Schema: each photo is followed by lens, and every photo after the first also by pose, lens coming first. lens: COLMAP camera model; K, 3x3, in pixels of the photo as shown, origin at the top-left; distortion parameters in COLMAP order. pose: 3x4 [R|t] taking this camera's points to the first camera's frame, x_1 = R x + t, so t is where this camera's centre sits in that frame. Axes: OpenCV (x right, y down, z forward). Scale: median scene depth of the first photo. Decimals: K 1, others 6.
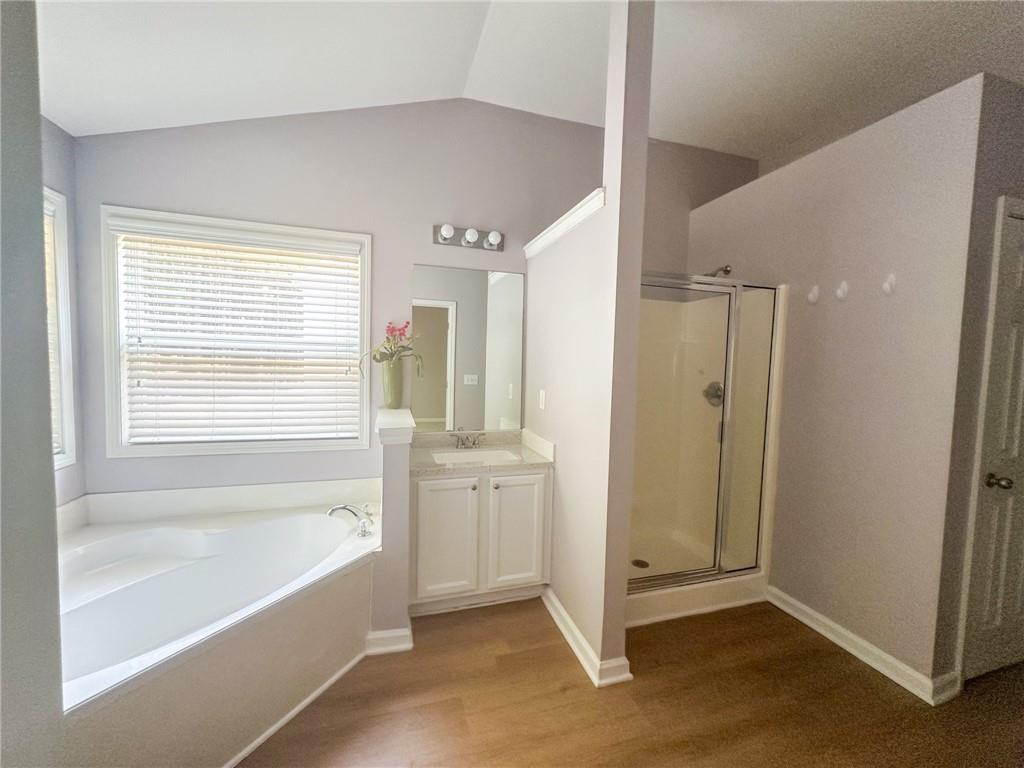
lens RADIAL K [[409.0, 0, 513.7], [0, 409.0, 385.2], [0, 0, 1]] dist [-0.002015, 0.000033]
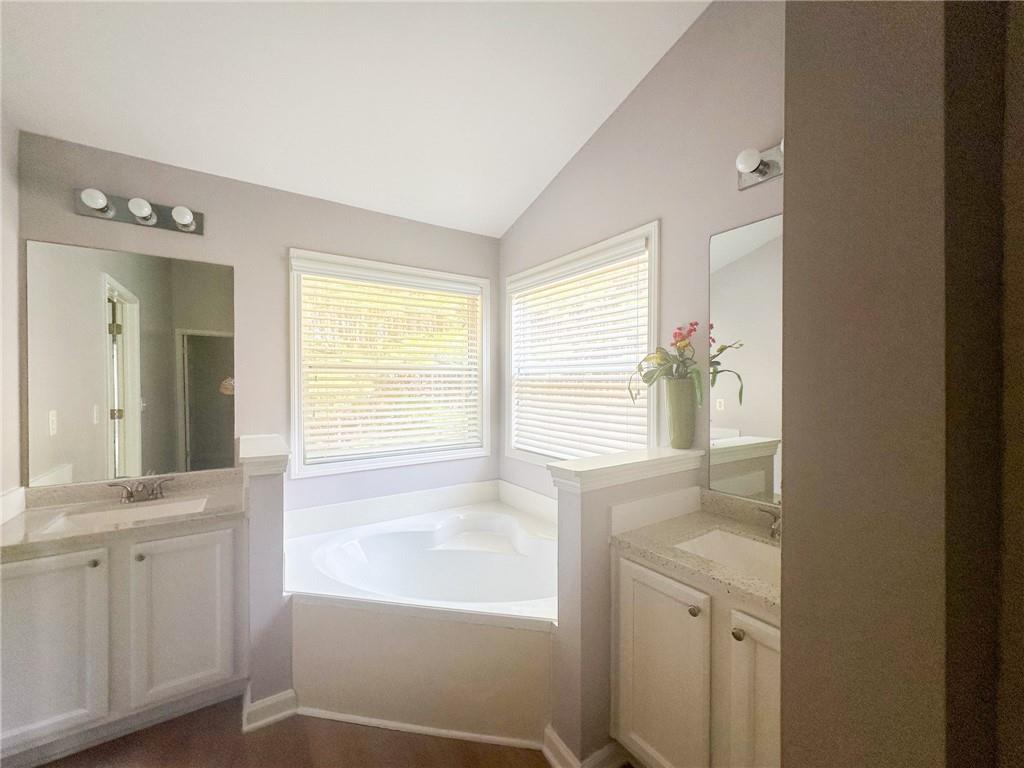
lens RADIAL K [[409.0, 0, 513.7], [0, 409.0, 385.2], [0, 0, 1]] dist [-0.002015, 0.000033]
pose [[0.289313, -0.021931, -0.956983, 0.338537], [-0.053389, 0.997812, -0.039007, -0.009188], [0.955745, 0.062378, 0.287509, 0.583103]]
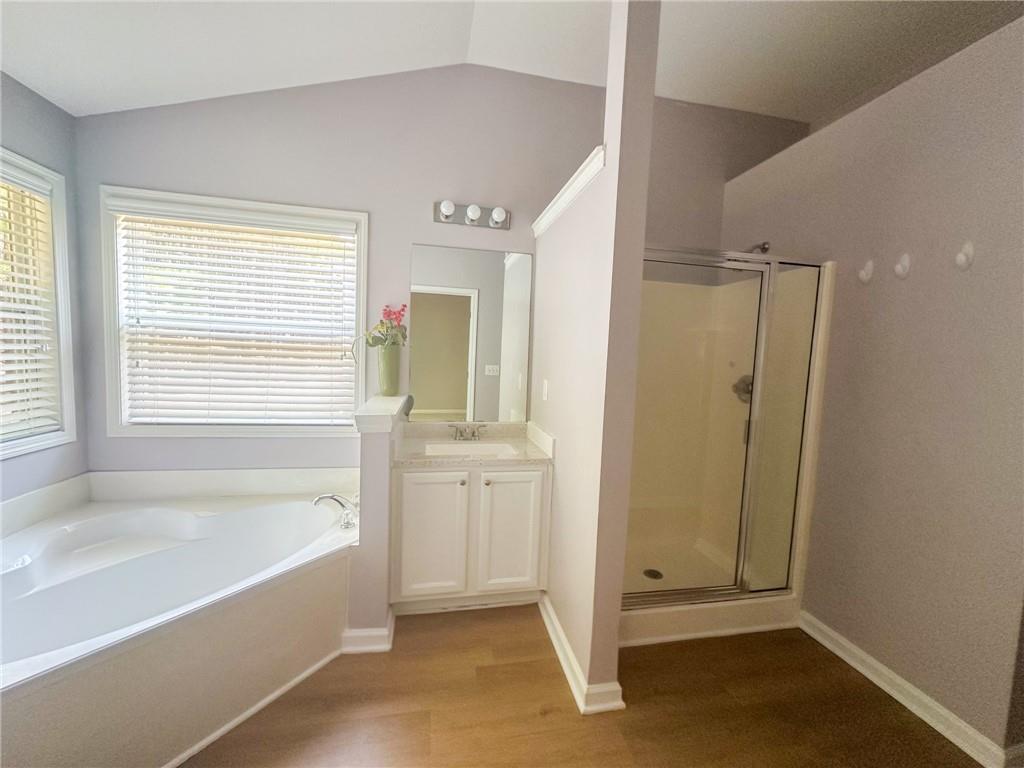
lens RADIAL K [[409.0, 0, 513.7], [0, 409.0, 385.2], [0, 0, 1]] dist [-0.002015, 0.000033]
pose [[0.994673, 0.021968, -0.100717, 0.102653], [-0.020575, 0.999678, 0.014851, 0.013397], [0.101011, -0.012699, 0.994804, 0.089366]]
